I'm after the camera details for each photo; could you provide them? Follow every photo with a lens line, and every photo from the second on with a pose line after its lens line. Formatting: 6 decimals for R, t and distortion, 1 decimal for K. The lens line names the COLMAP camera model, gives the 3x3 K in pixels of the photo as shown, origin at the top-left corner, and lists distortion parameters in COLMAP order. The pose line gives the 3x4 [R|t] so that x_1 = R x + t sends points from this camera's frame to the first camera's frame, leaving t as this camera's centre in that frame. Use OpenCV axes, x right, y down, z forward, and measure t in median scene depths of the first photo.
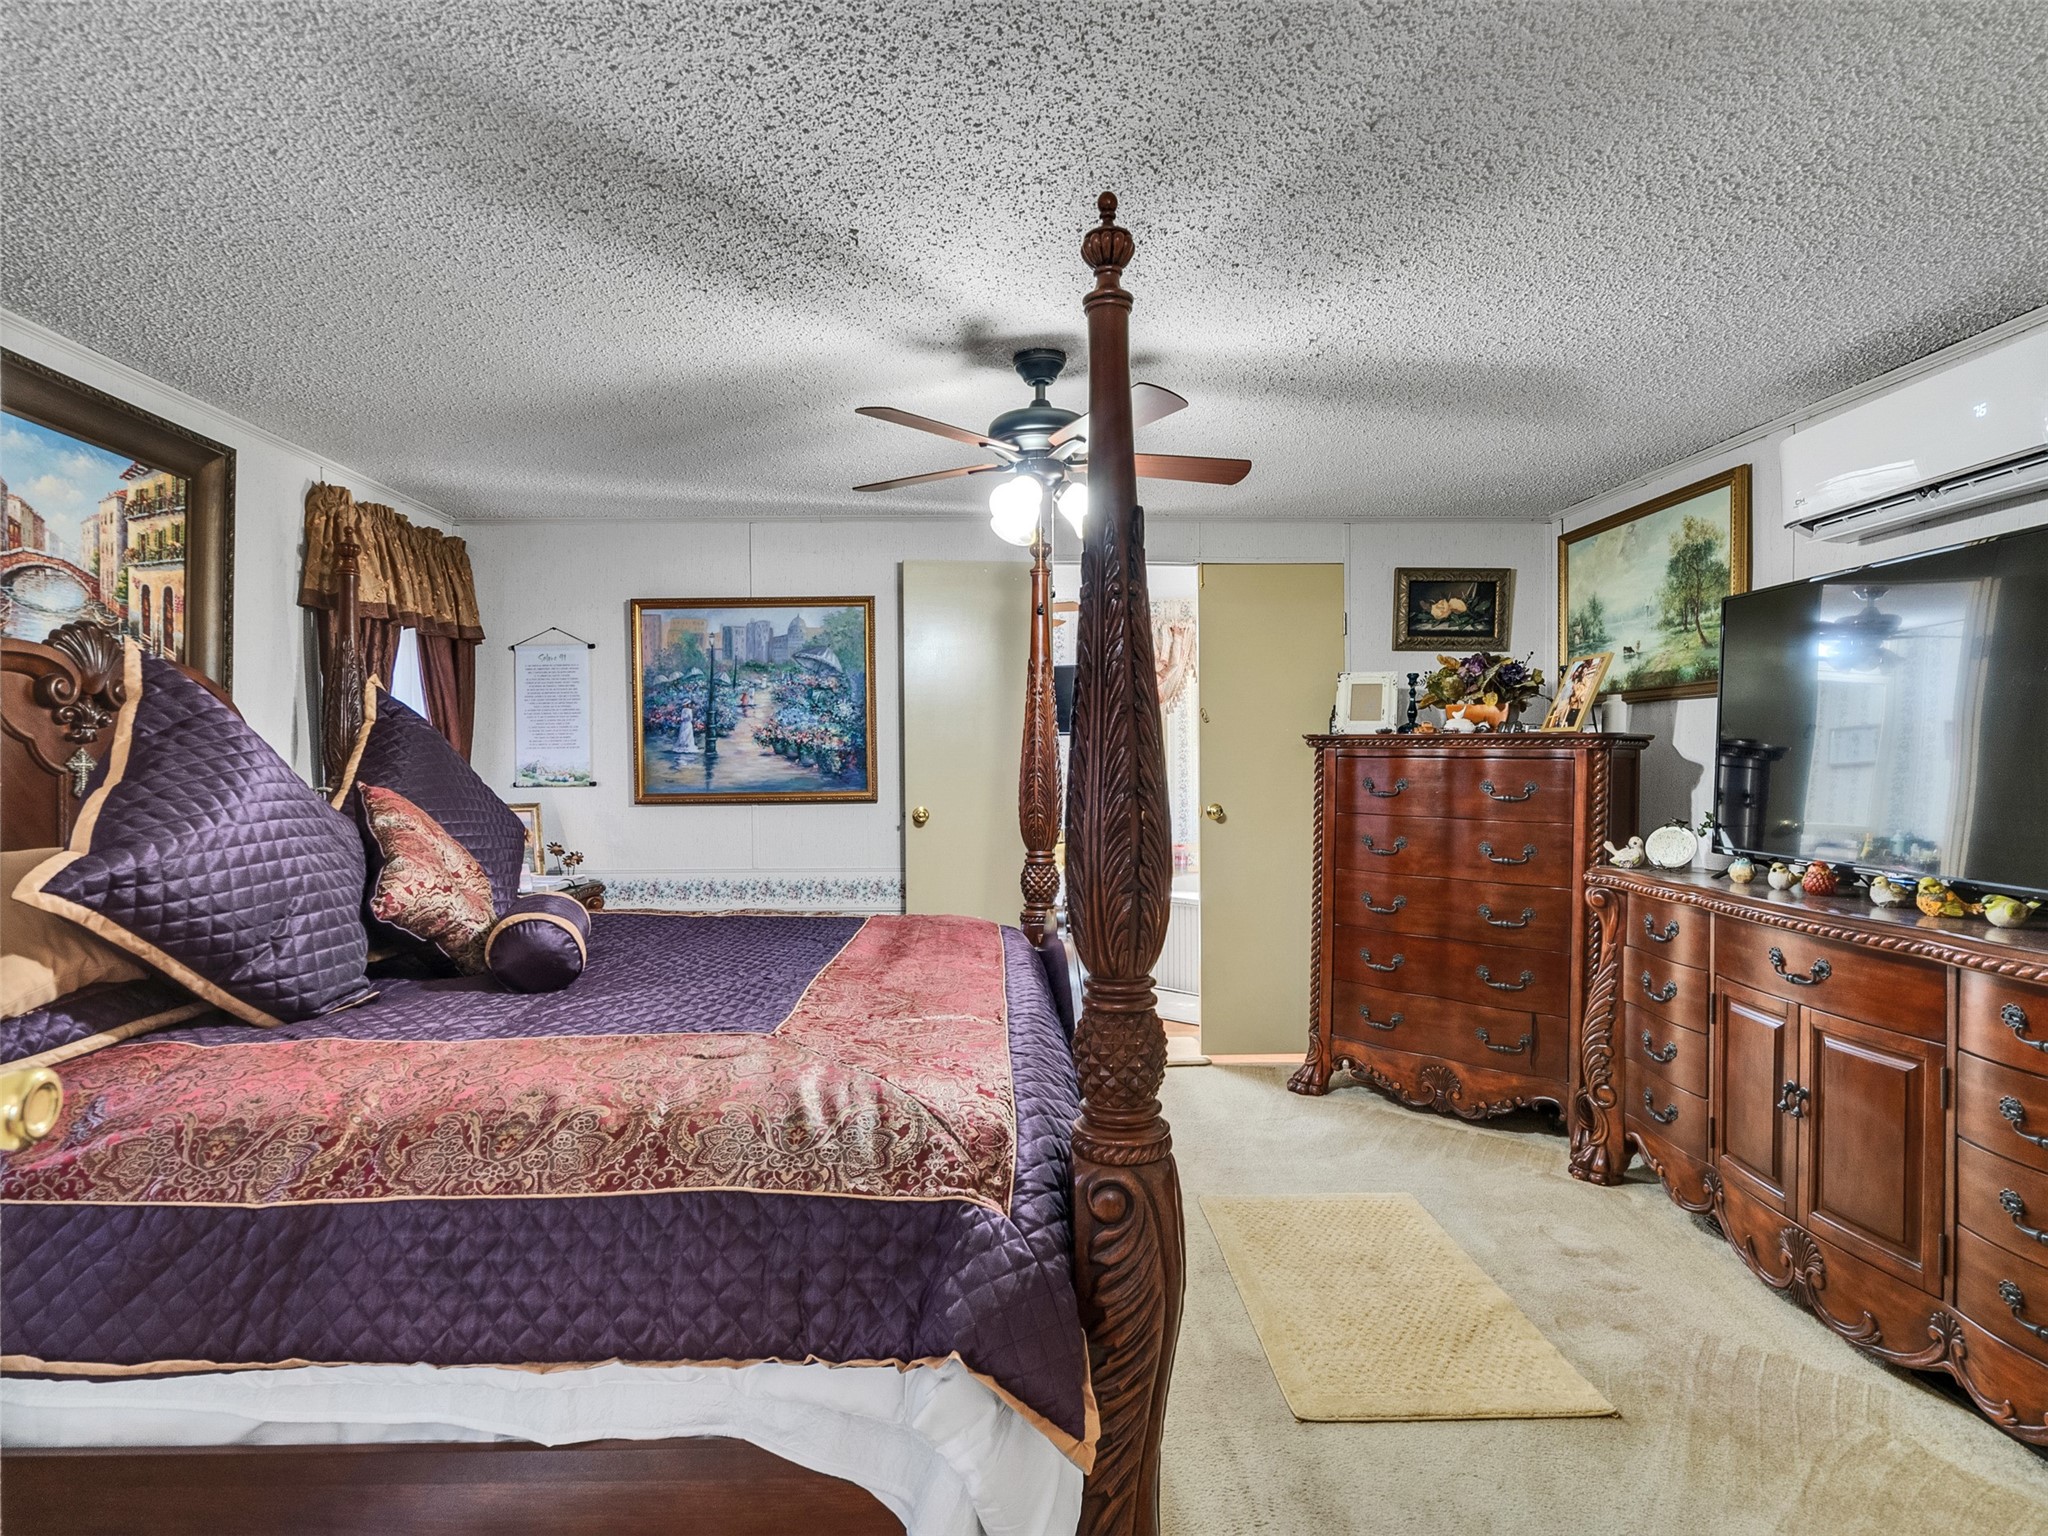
lens RADIAL K [[1050.8, 0, 1006.9], [0, 1050.8, 771.7], [0, 0, 1]] dist [-0.009594, 0.010678]
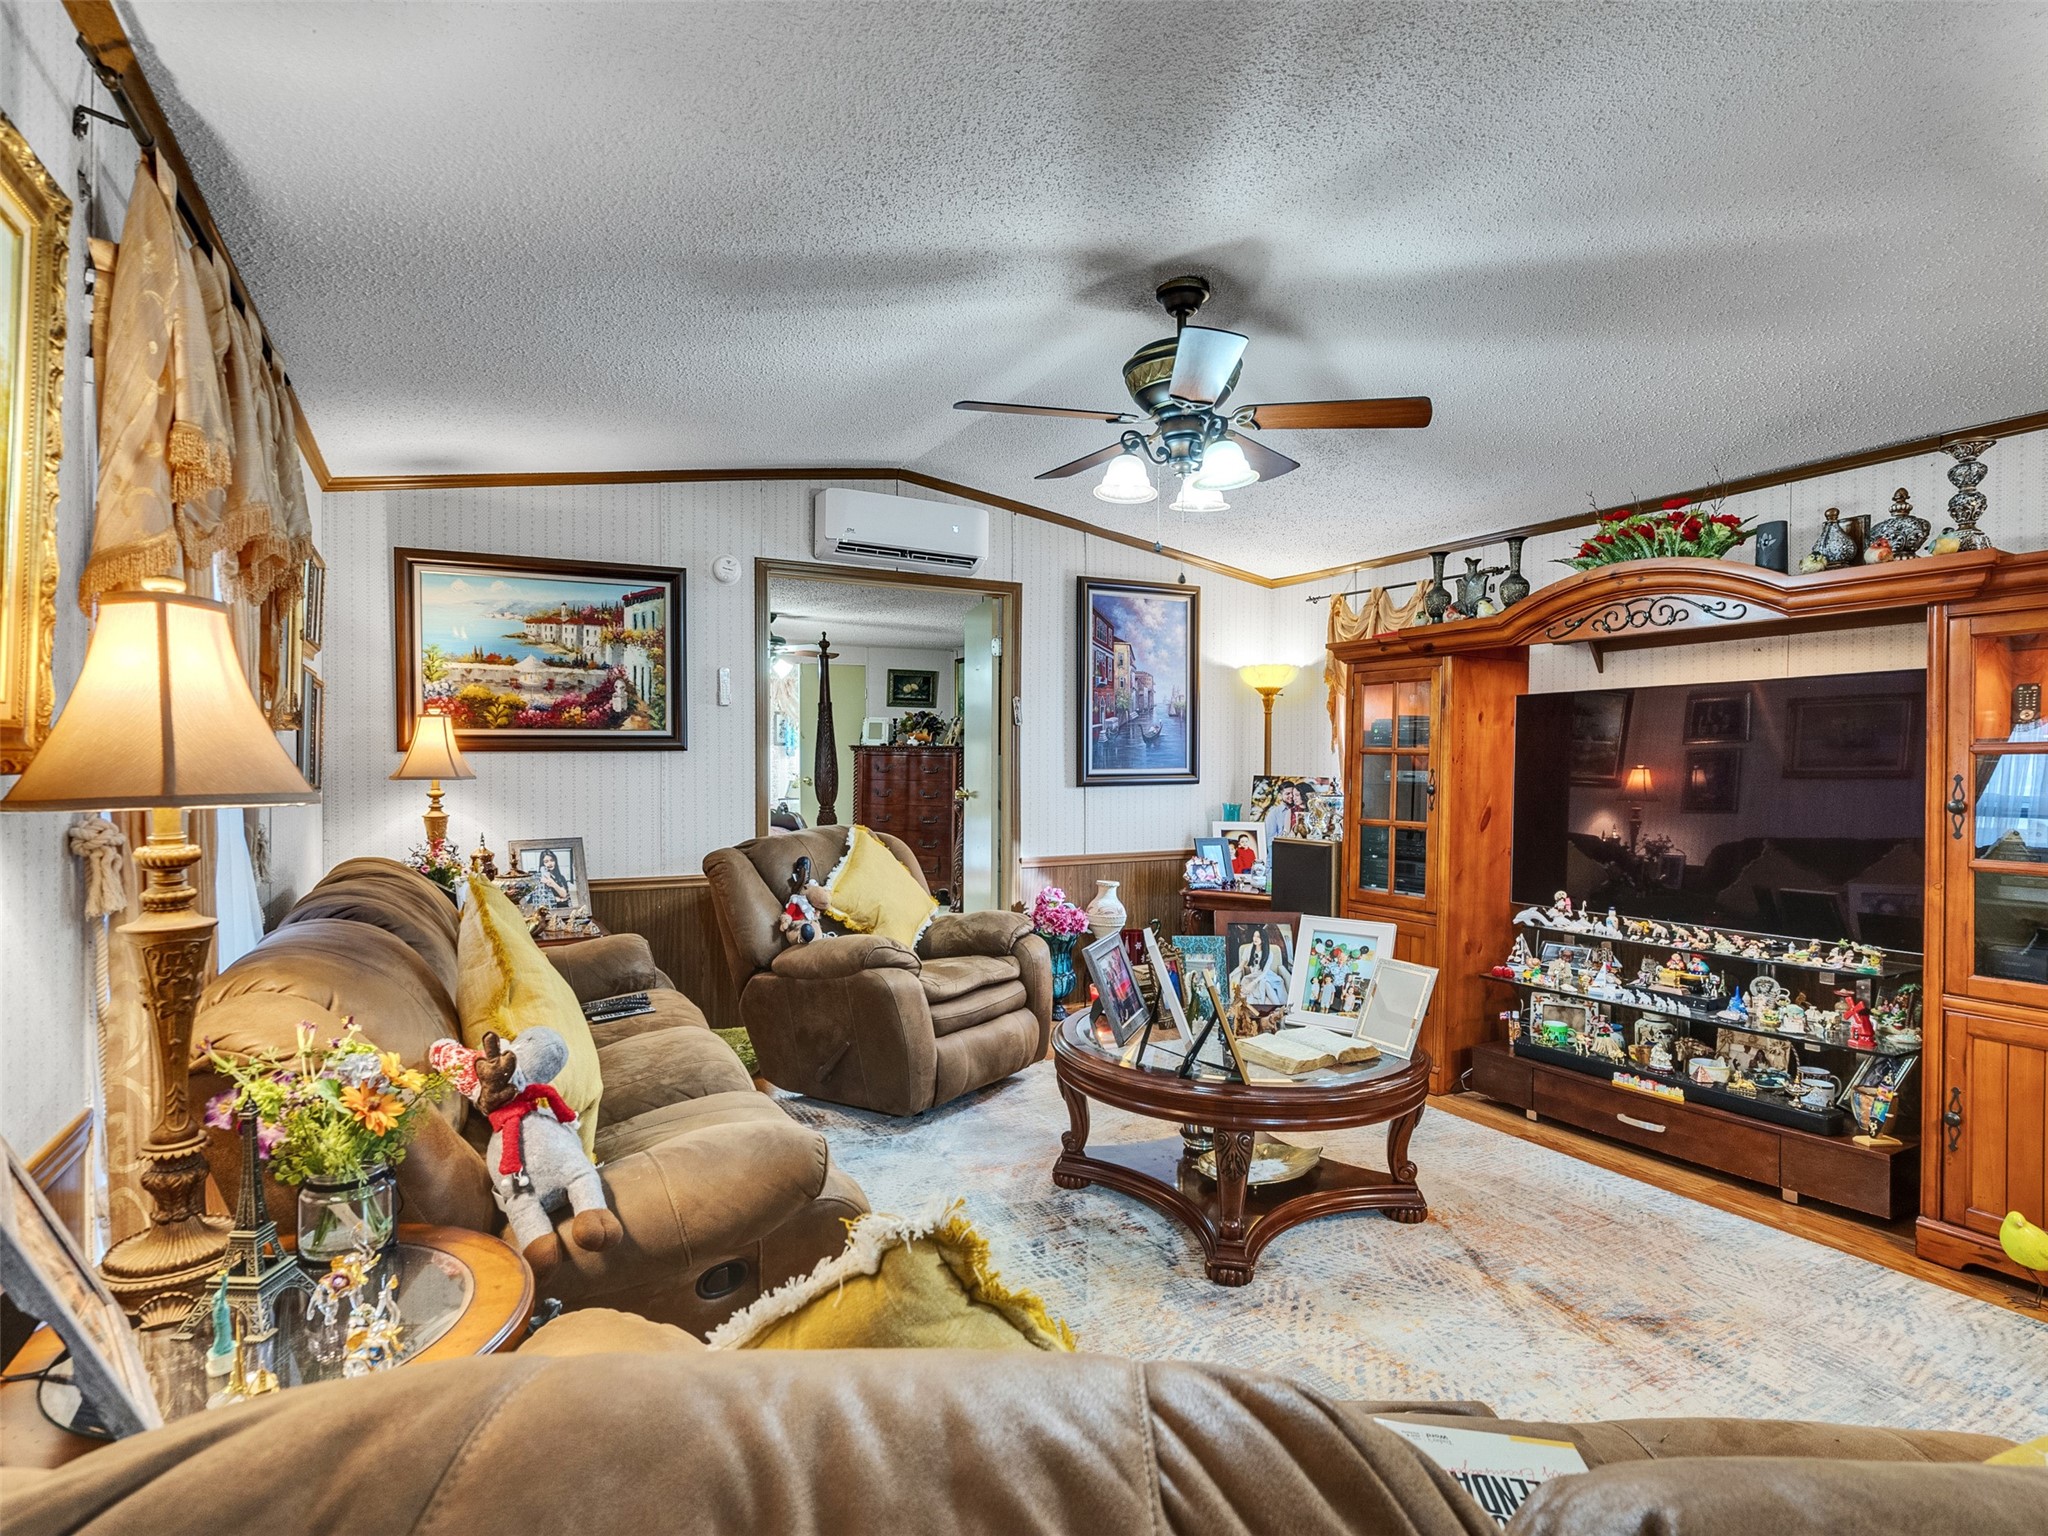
lens RADIAL K [[1050.8, 0, 1006.9], [0, 1050.8, 771.7], [0, 0, 1]] dist [-0.009594, 0.010678]
pose [[0.895726, -0.001202, 0.444604, -0.434189], [-0.000251, 0.999995, 0.003209, 0.015472], [-0.444605, -0.002986, 0.895722, -1.219859]]
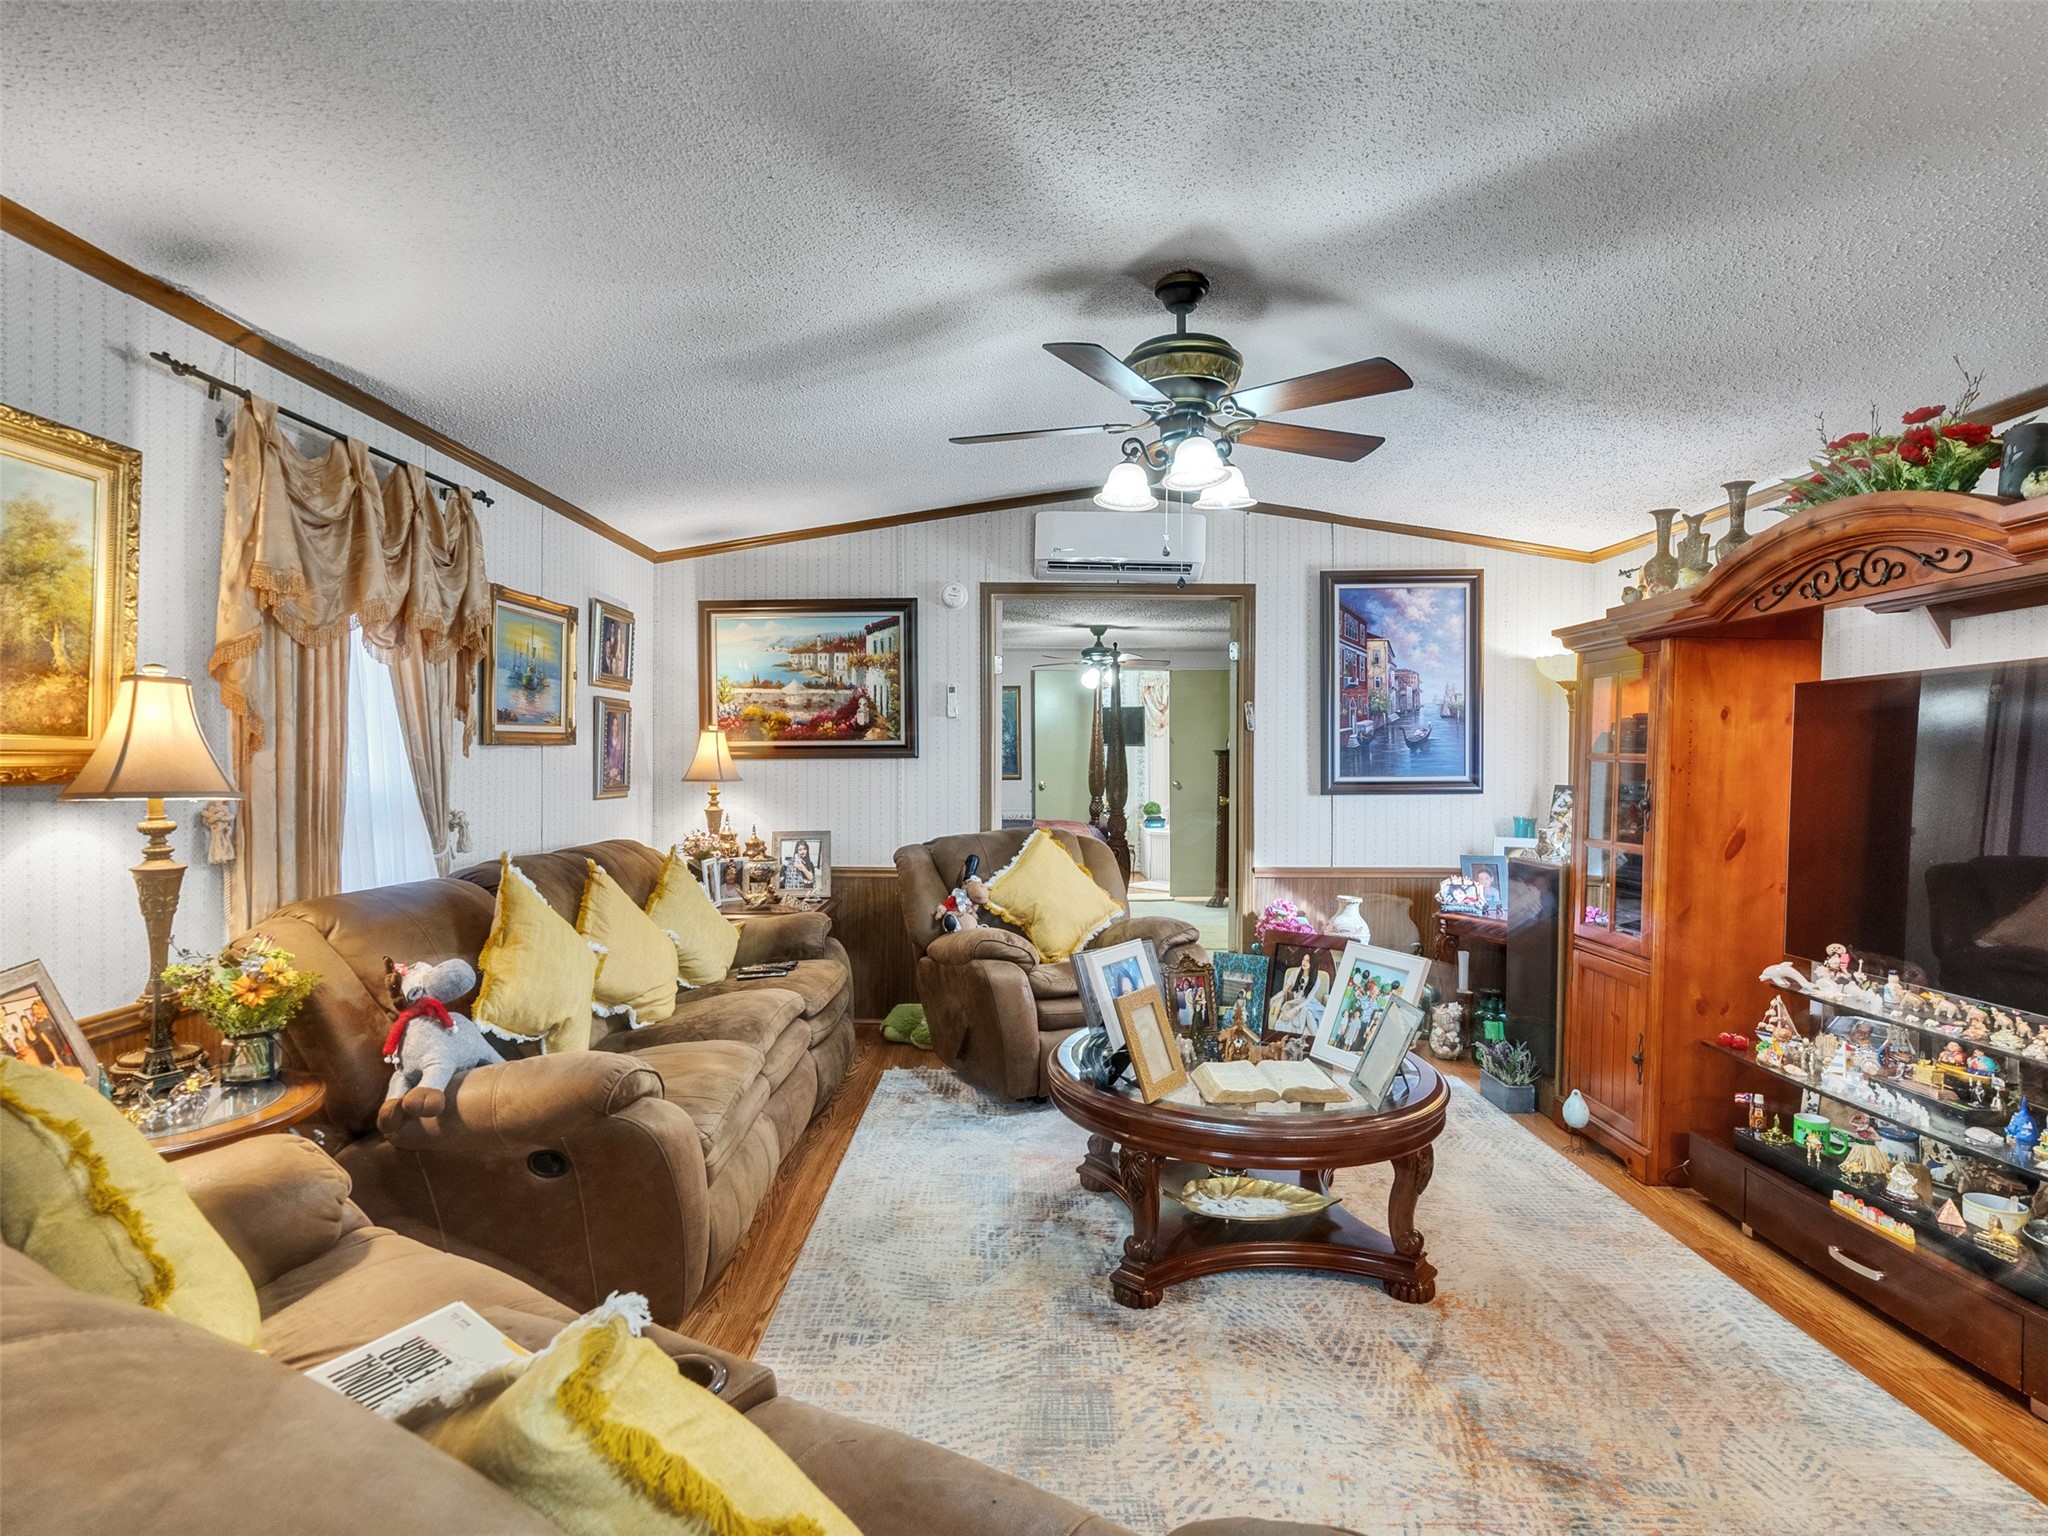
lens RADIAL K [[1050.8, 0, 1006.9], [0, 1050.8, 771.7], [0, 0, 1]] dist [-0.009594, 0.010678]
pose [[0.998983, 0.005199, -0.044785, -0.062578], [-0.005136, 0.999986, 0.001530, 0.010896], [0.044792, -0.001299, 0.998995, -1.340423]]
